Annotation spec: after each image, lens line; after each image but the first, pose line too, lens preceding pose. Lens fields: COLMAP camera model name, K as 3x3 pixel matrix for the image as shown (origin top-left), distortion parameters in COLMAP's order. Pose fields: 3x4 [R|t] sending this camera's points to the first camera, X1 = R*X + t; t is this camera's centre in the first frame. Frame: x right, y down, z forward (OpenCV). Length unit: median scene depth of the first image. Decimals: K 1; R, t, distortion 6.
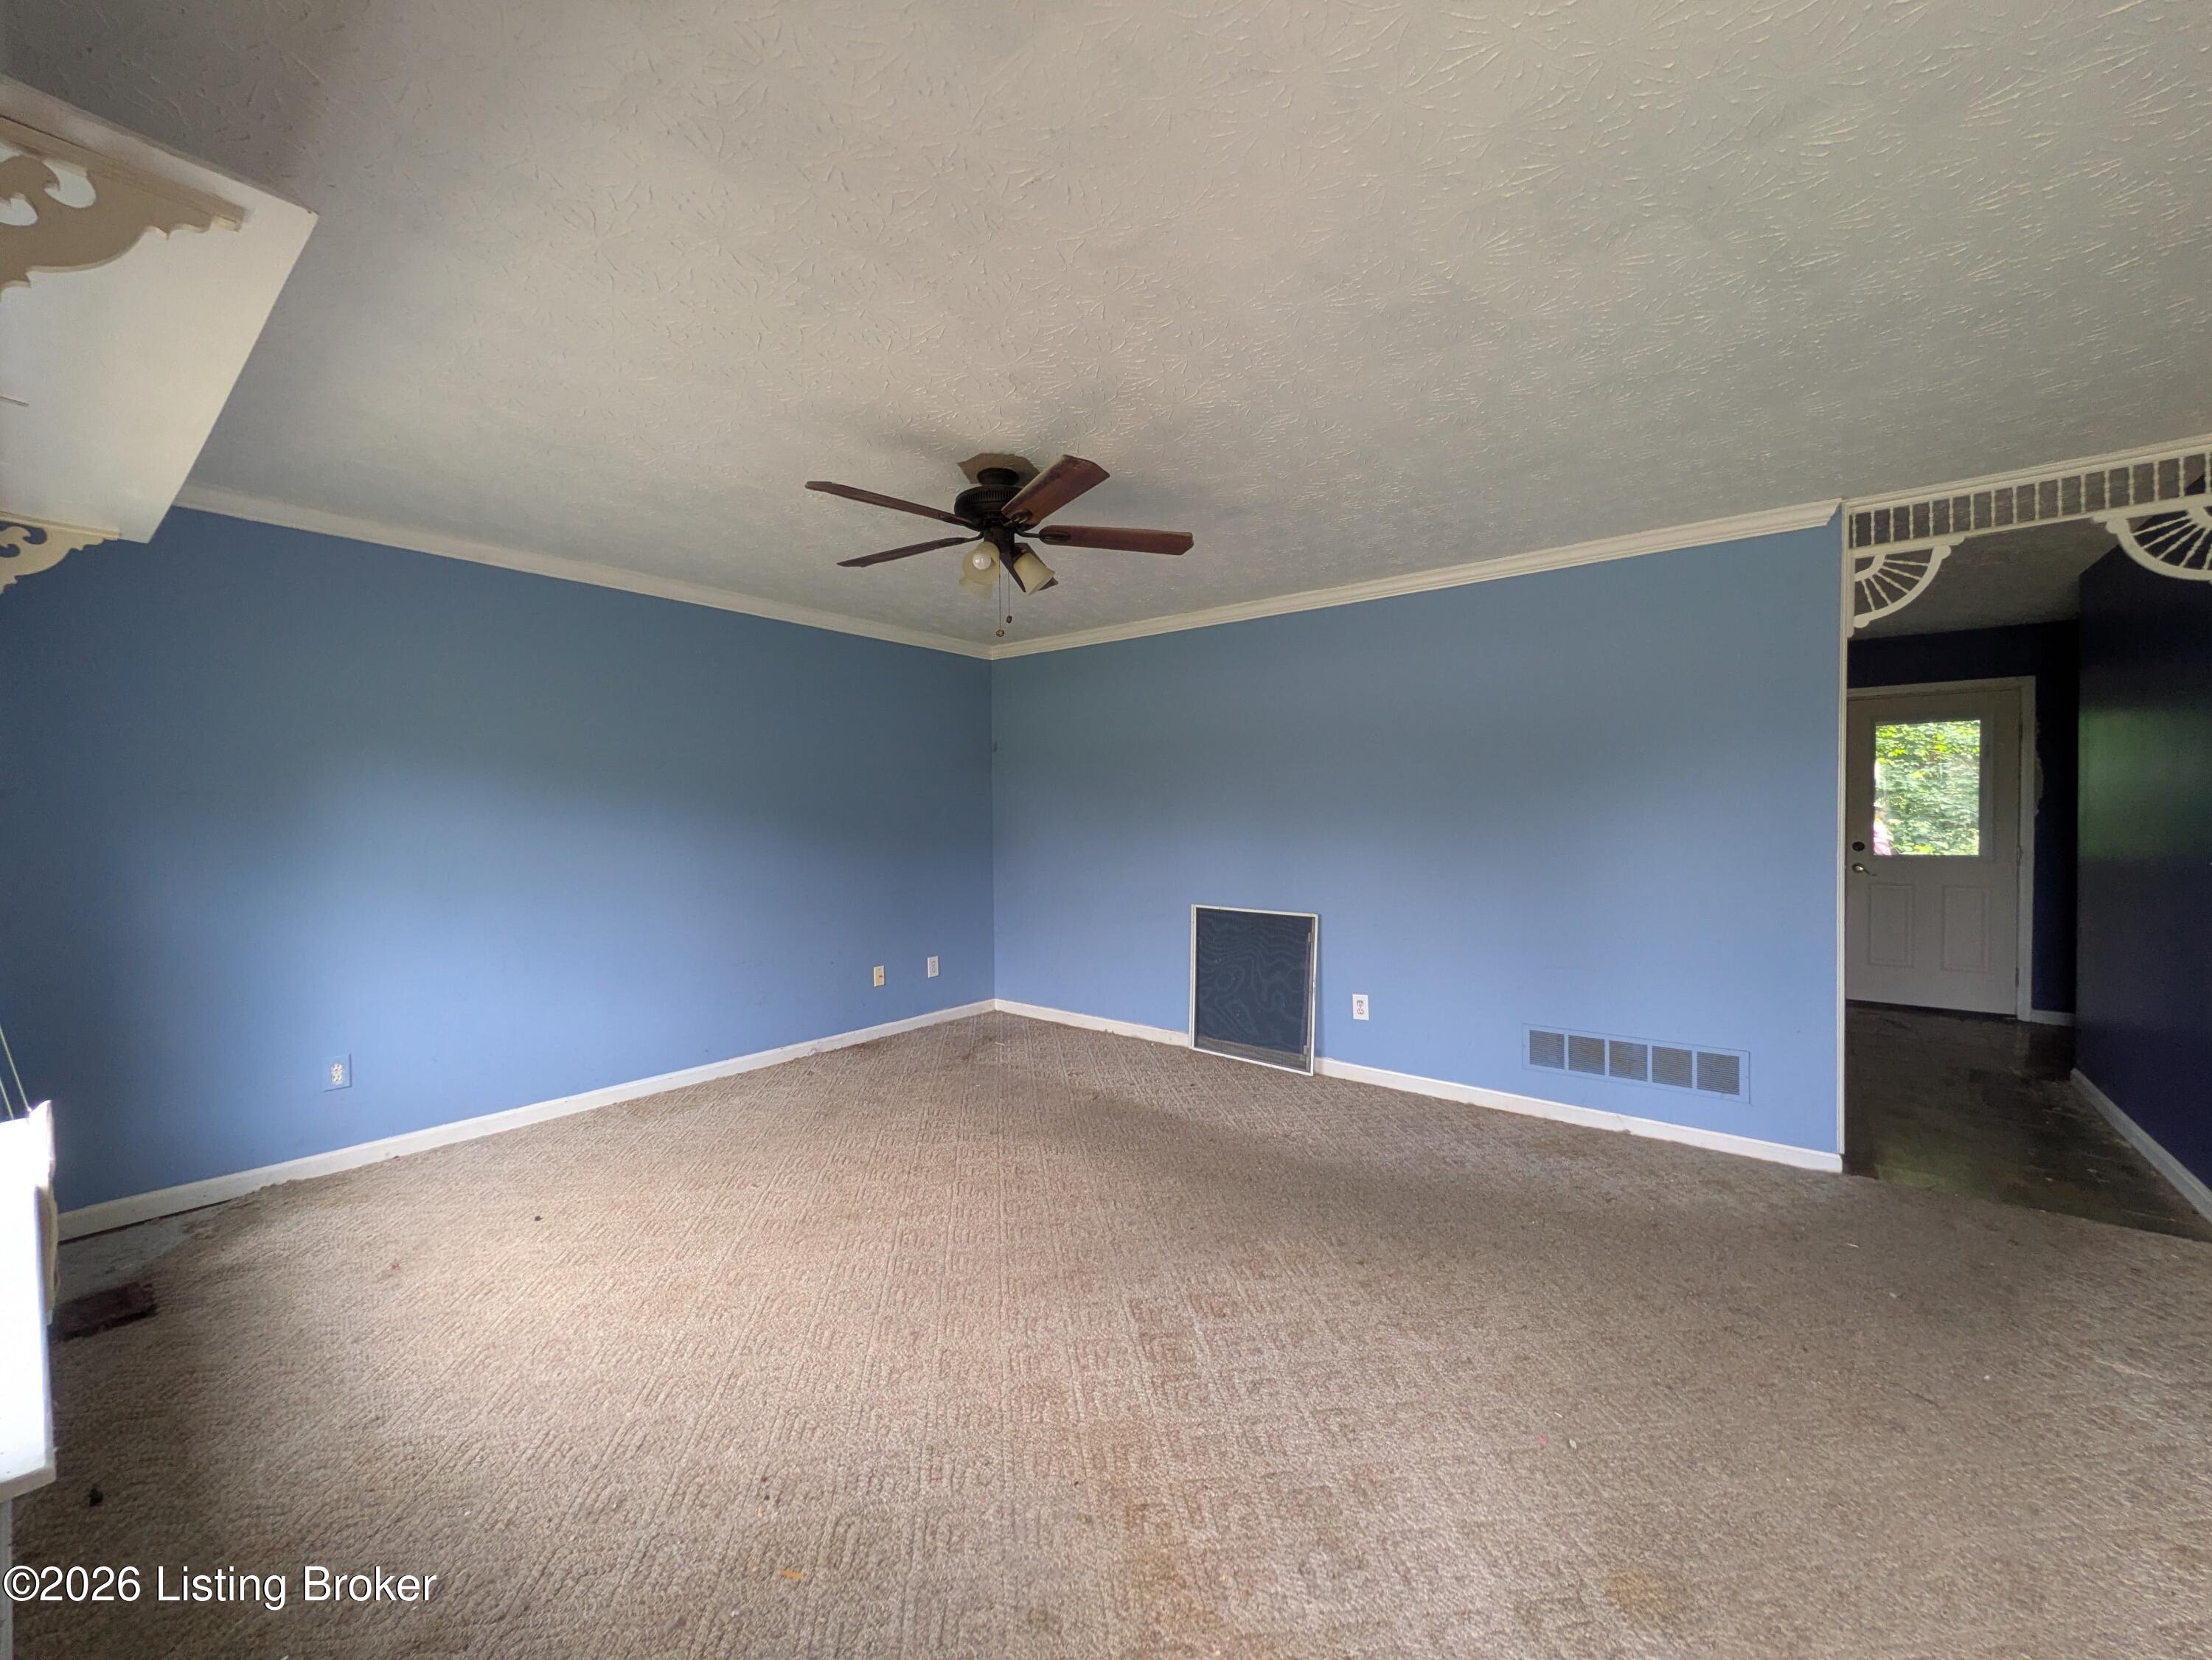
lens RADIAL K [[867.3, 0, 1107.1], [0, 867.3, 825.0], [0, 0, 1]] dist [0.000351, 0.000170]
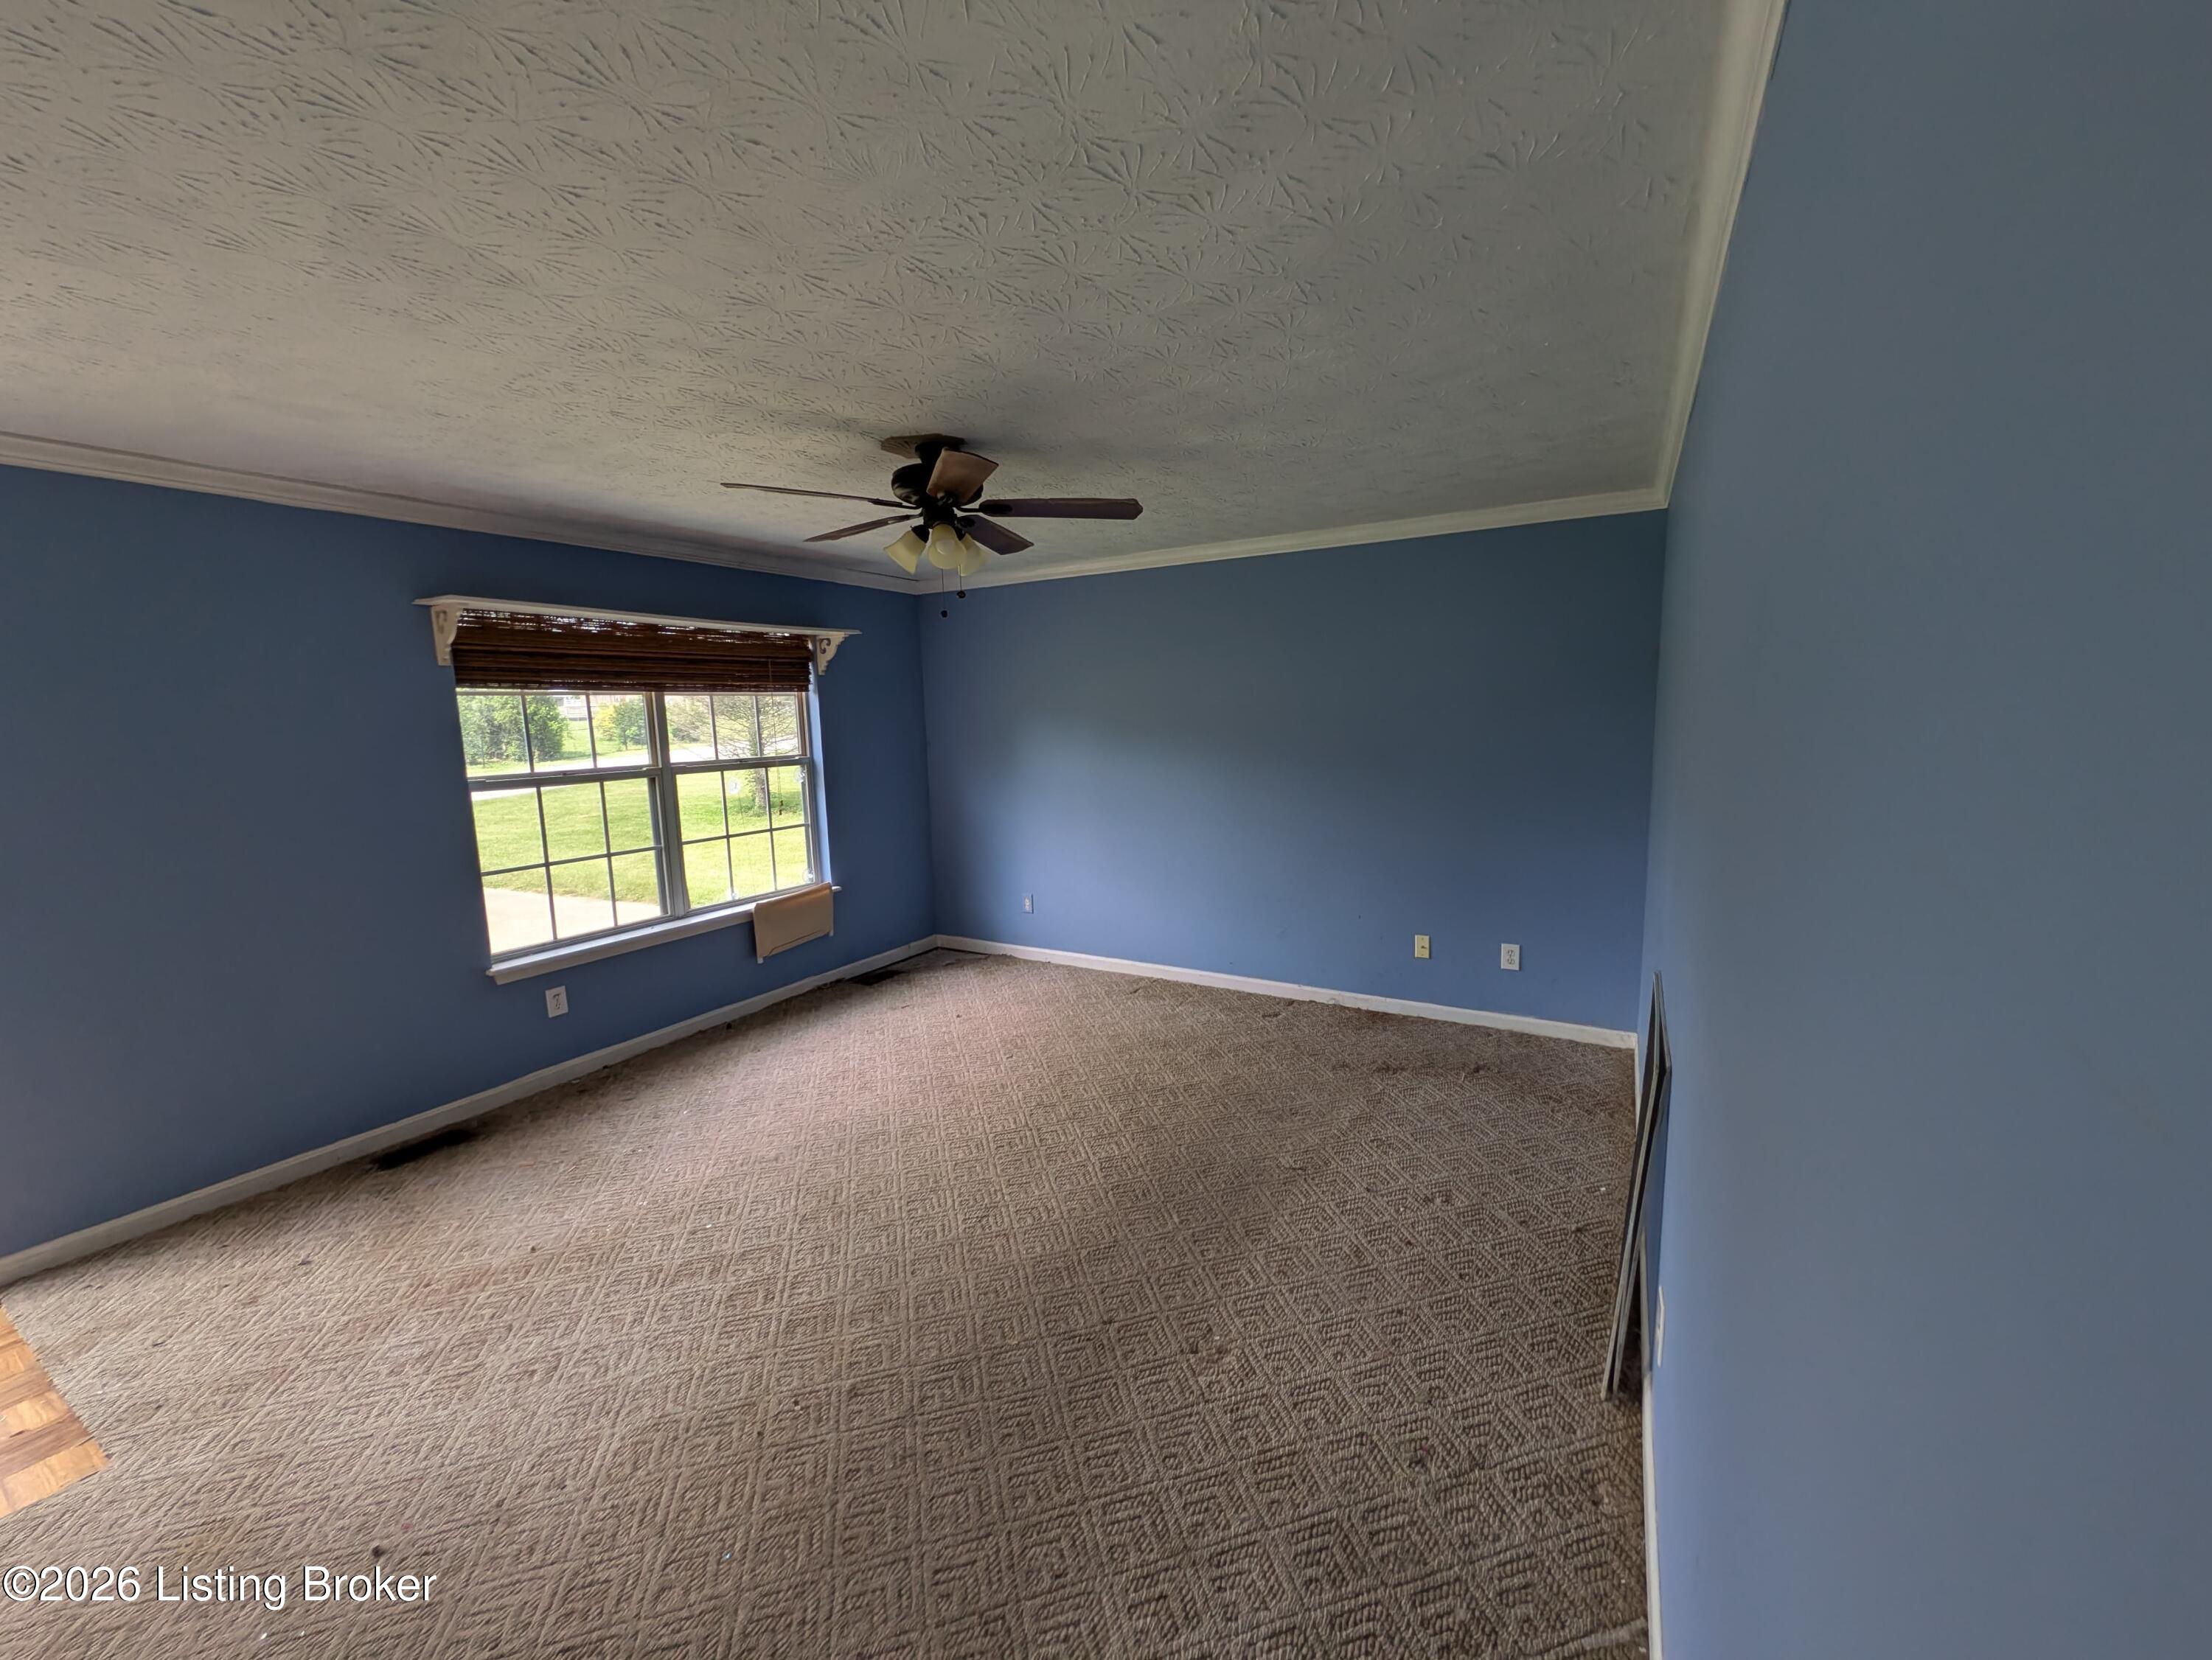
lens RADIAL K [[867.3, 0, 1113.4], [0, 867.3, 828.6], [0, 0, 1]] dist [0.000351, 0.000170]
pose [[0.159436, 0.137277, -0.977617, 0.795693], [0.010911, 0.989979, 0.140792, -0.100516], [0.987148, -0.033114, 0.156340, 0.897501]]
